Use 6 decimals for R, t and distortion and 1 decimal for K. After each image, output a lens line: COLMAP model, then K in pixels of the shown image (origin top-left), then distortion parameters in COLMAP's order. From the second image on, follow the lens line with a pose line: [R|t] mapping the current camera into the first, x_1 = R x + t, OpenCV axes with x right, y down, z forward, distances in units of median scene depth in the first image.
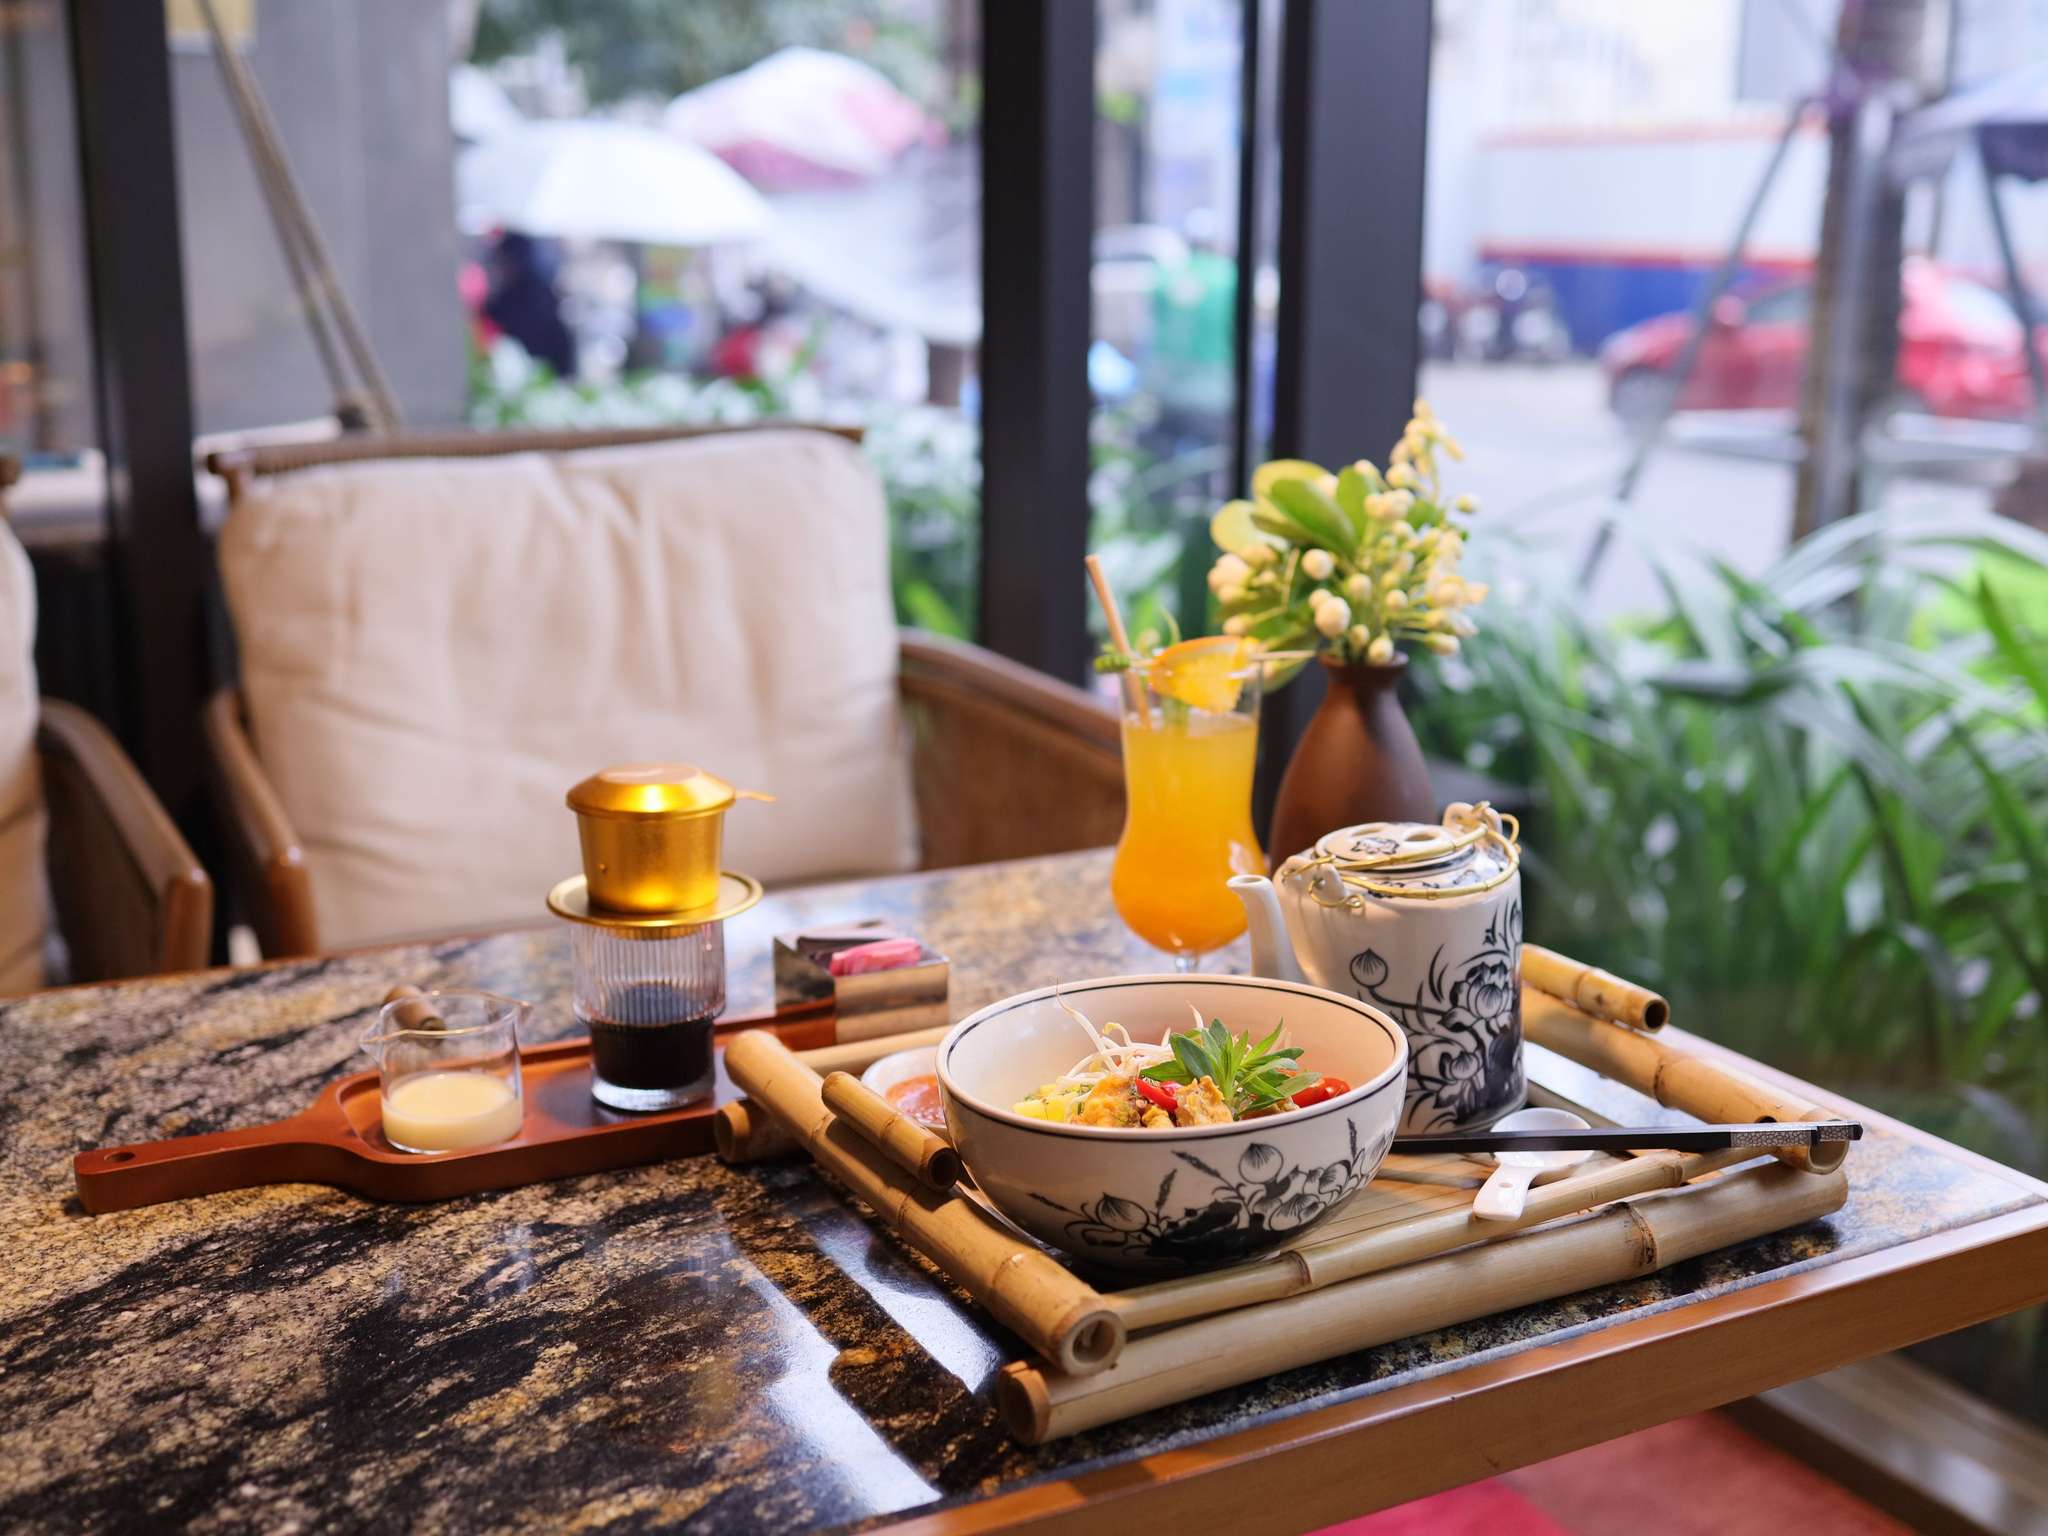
lens RADIAL K [[2434.3, 0, 1025.6], [0, 2434.3, 714.1], [0, 0, 1]] dist [-0.014965, -0.008916]
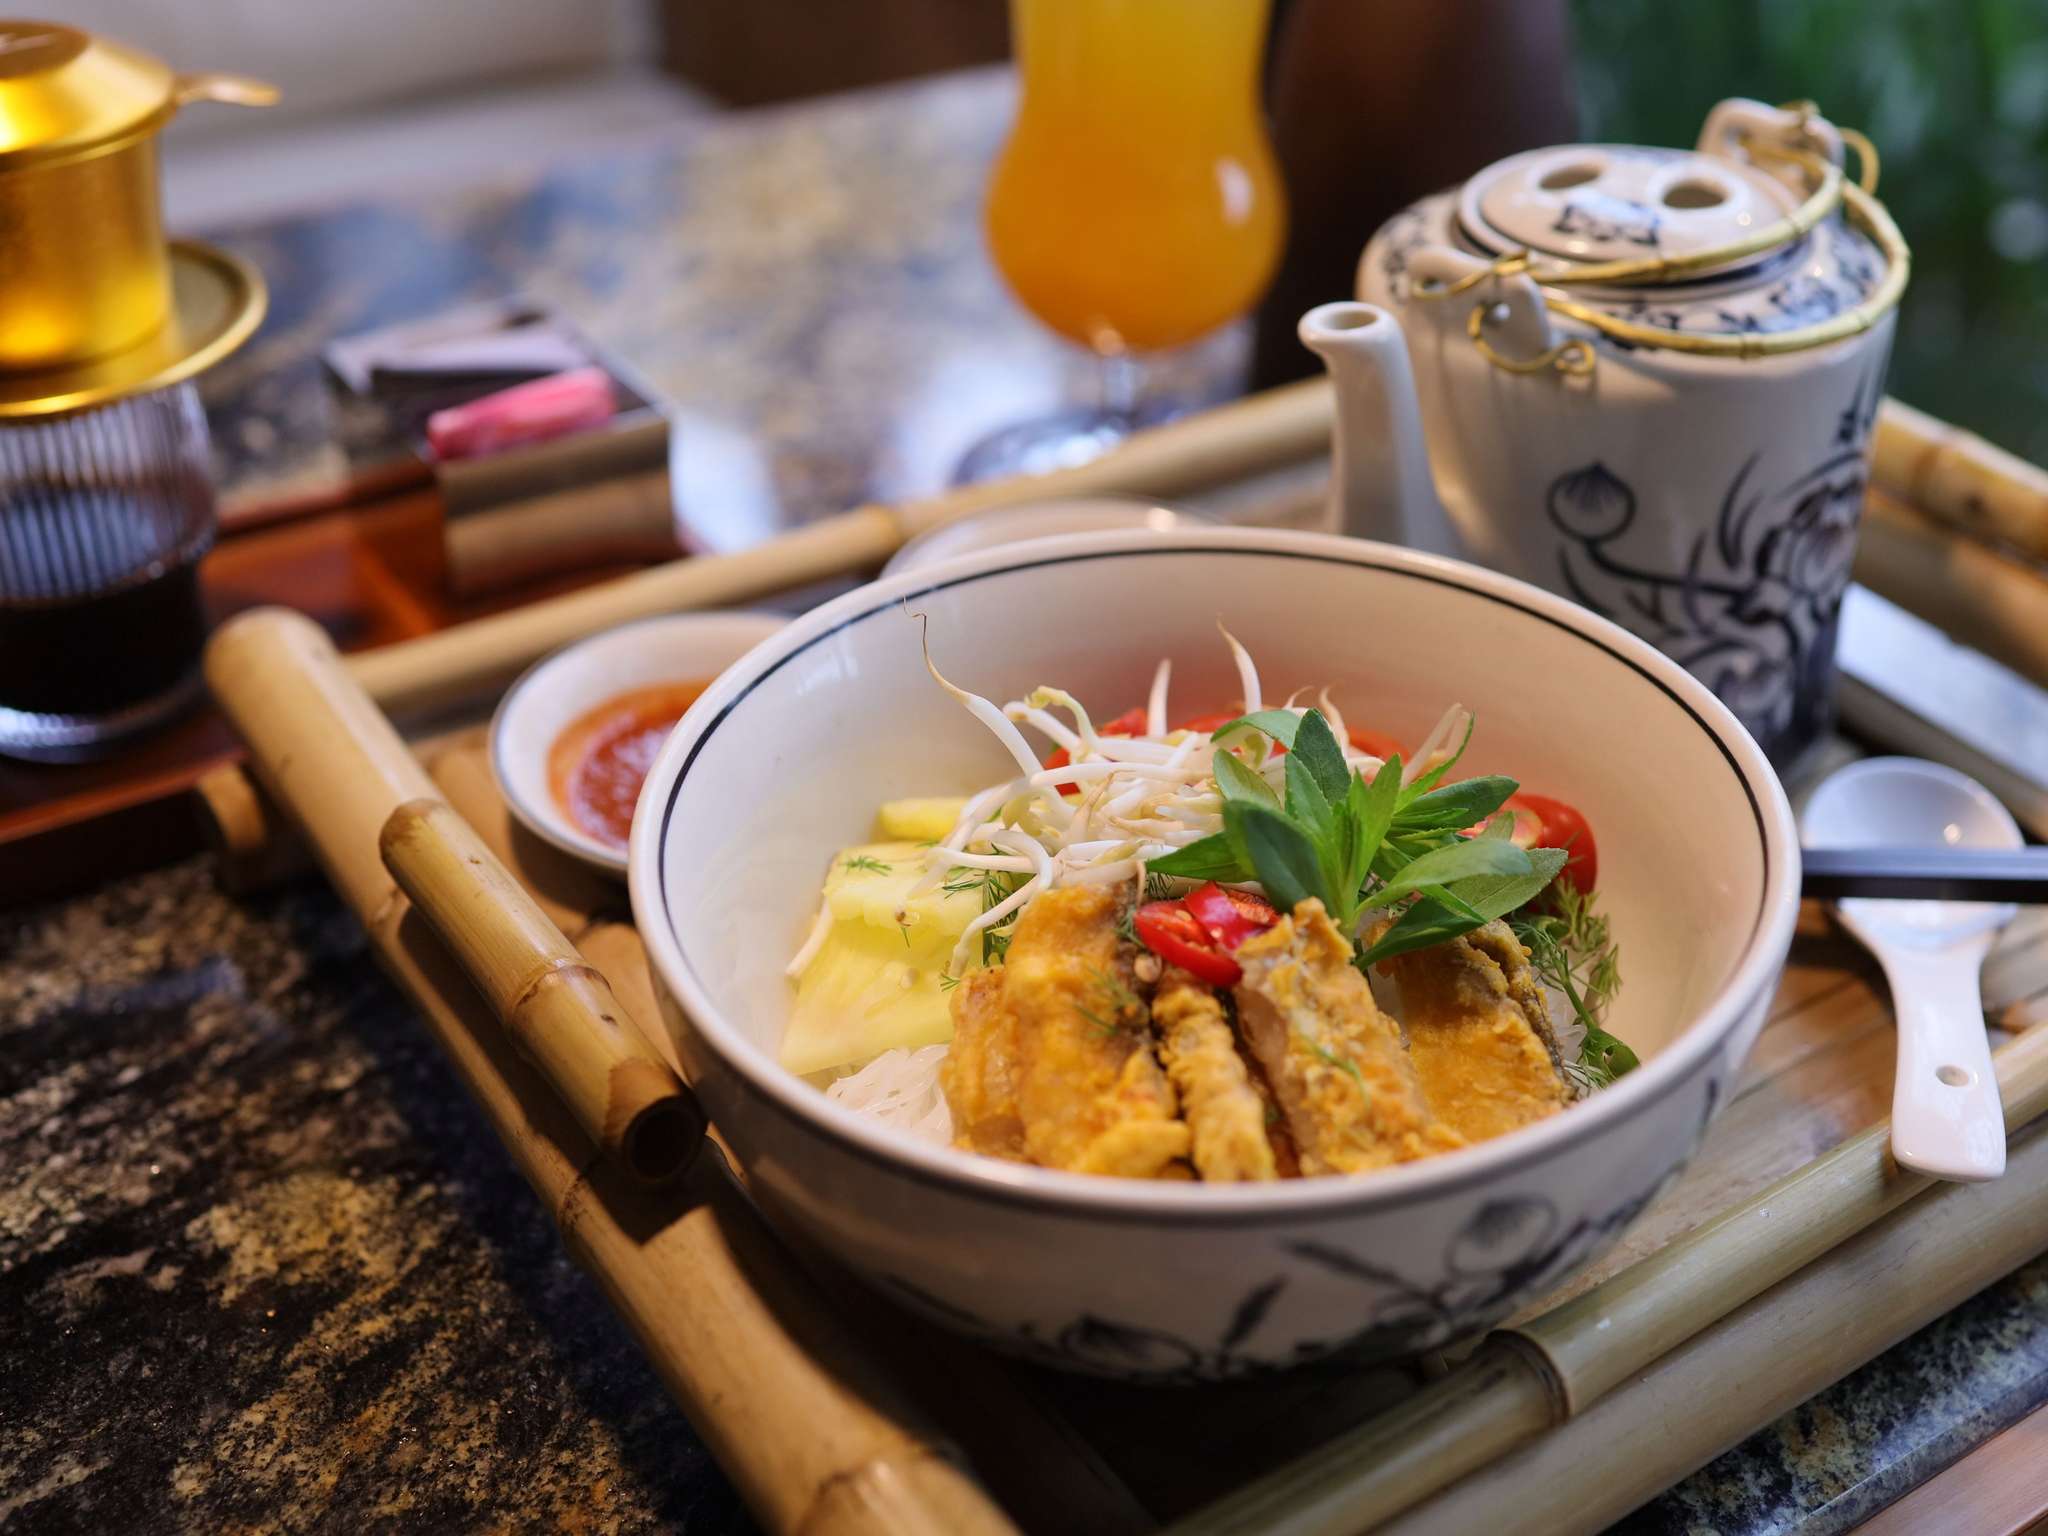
lens RADIAL K [[2481.8, 0, 1024.0], [0, 2481.8, 768.0], [0, 0, 1]] dist [-0.060122, -0.001510]
pose [[0.996049, -0.029067, 0.083910, -0.005858], [-0.003698, 0.930518, 0.366227, -0.018998], [-0.088725, -0.365091, 0.926734, 0.549725]]
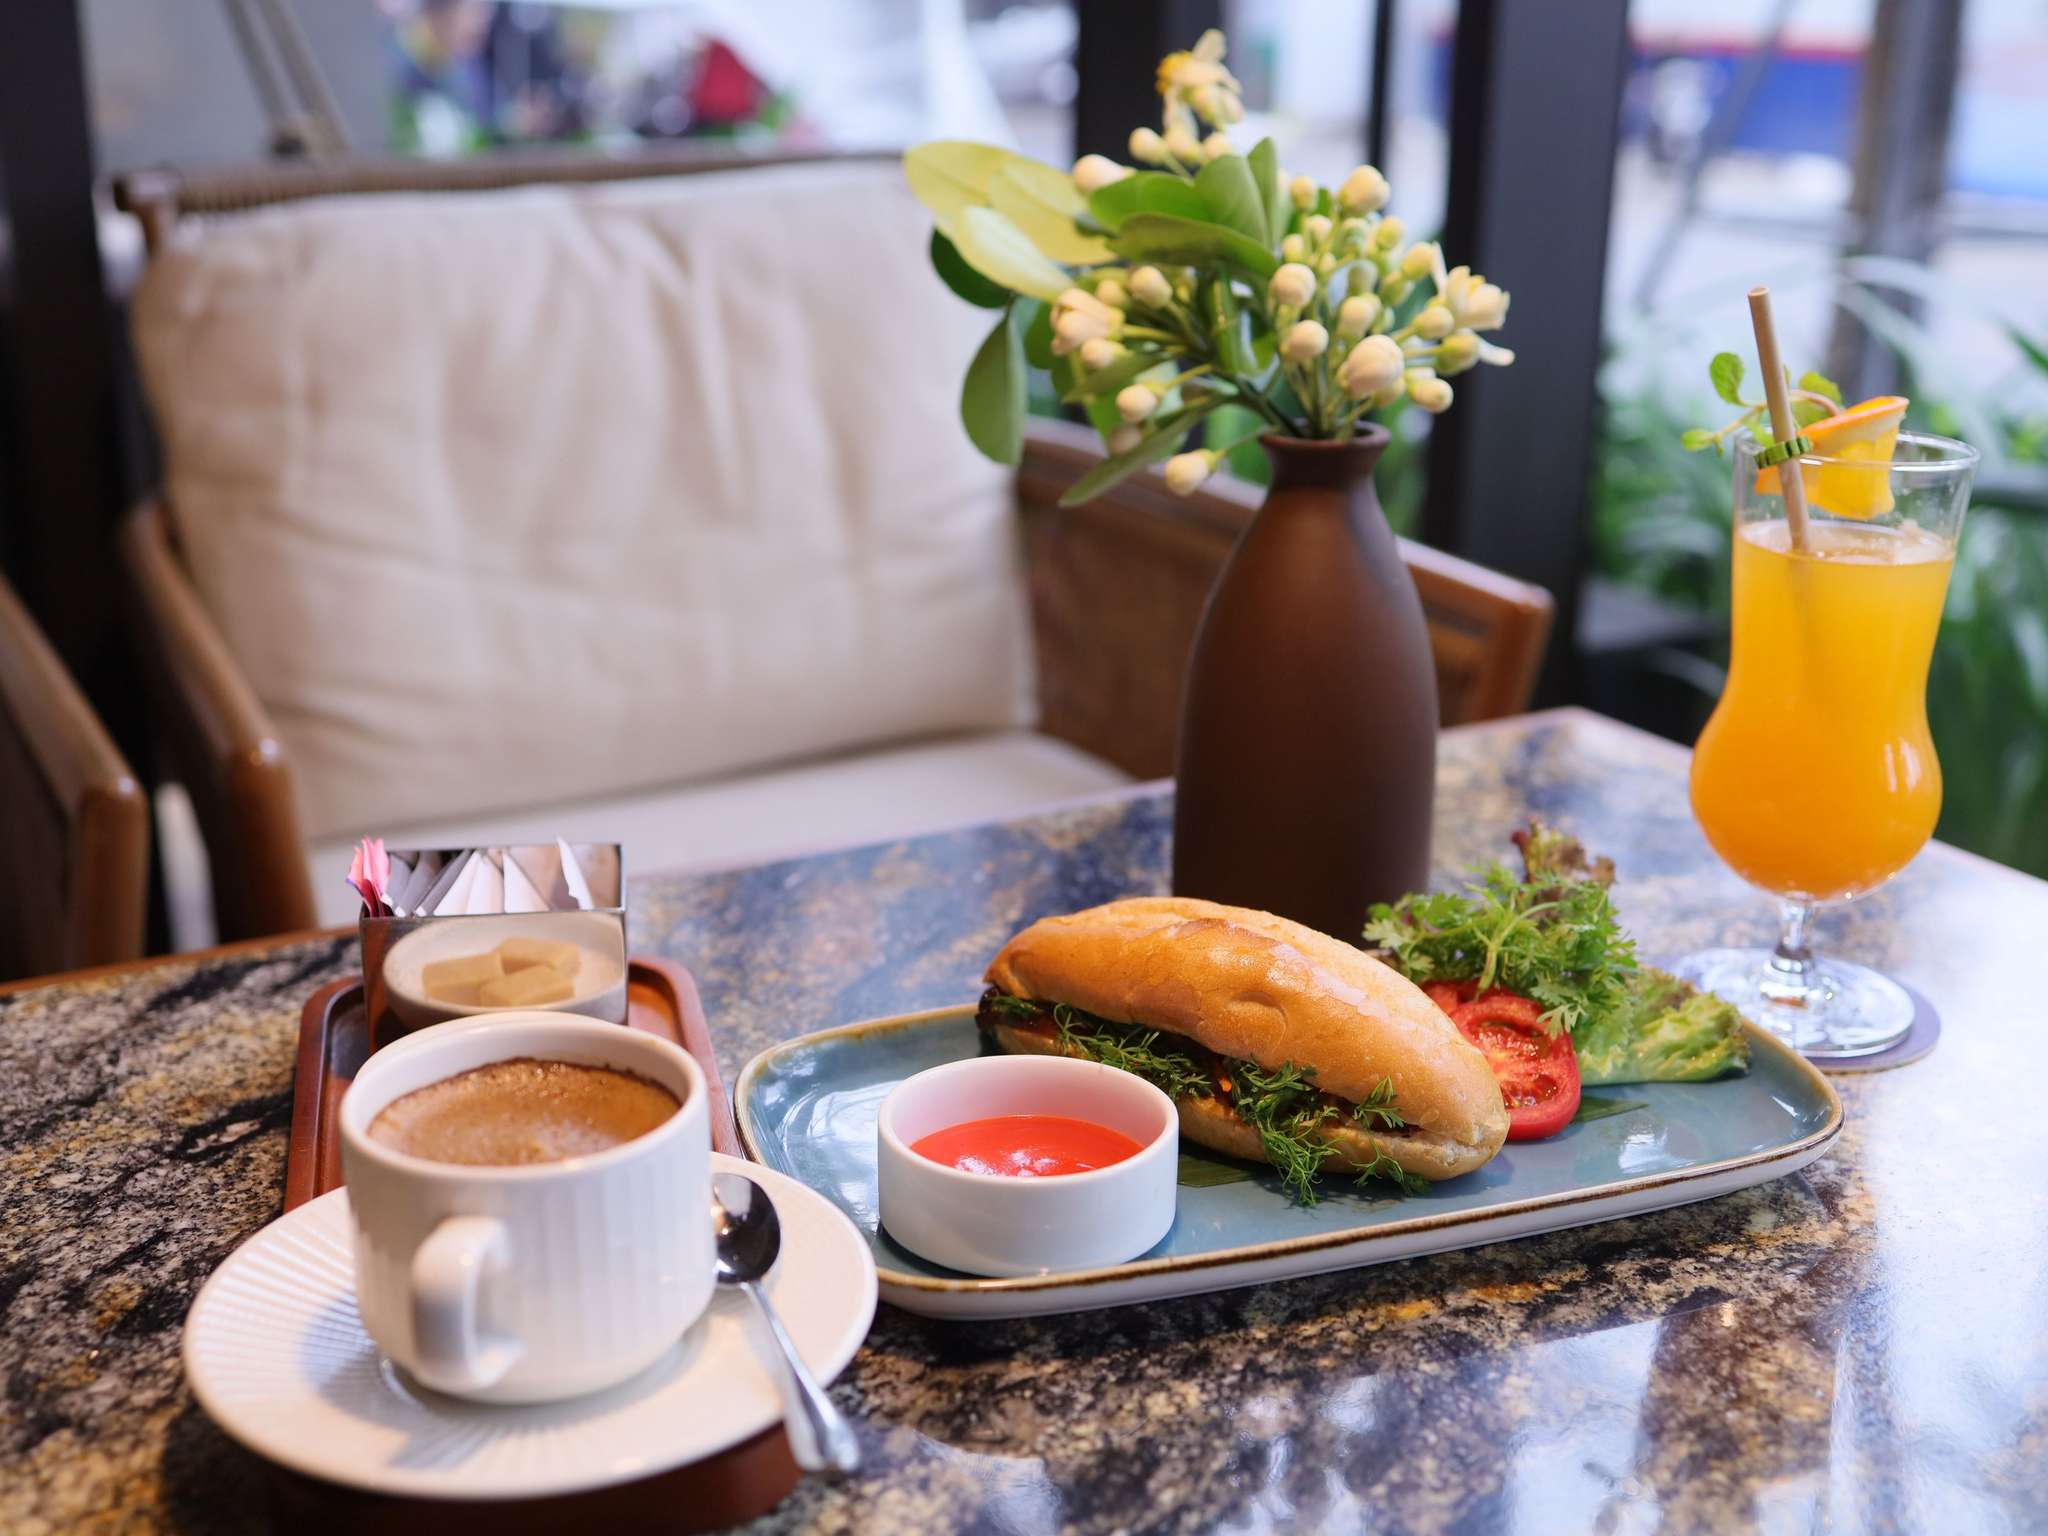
lens RADIAL K [[2481.8, 0, 1024.0], [0, 2481.8, 768.0], [0, 0, 1]] dist [-0.060122, -0.001510]
pose [[0.999597, -0.009415, 0.026783, -0.166780], [0.006717, 0.995058, 0.099069, -0.006529], [-0.027584, -0.098849, 0.994720, 0.475557]]
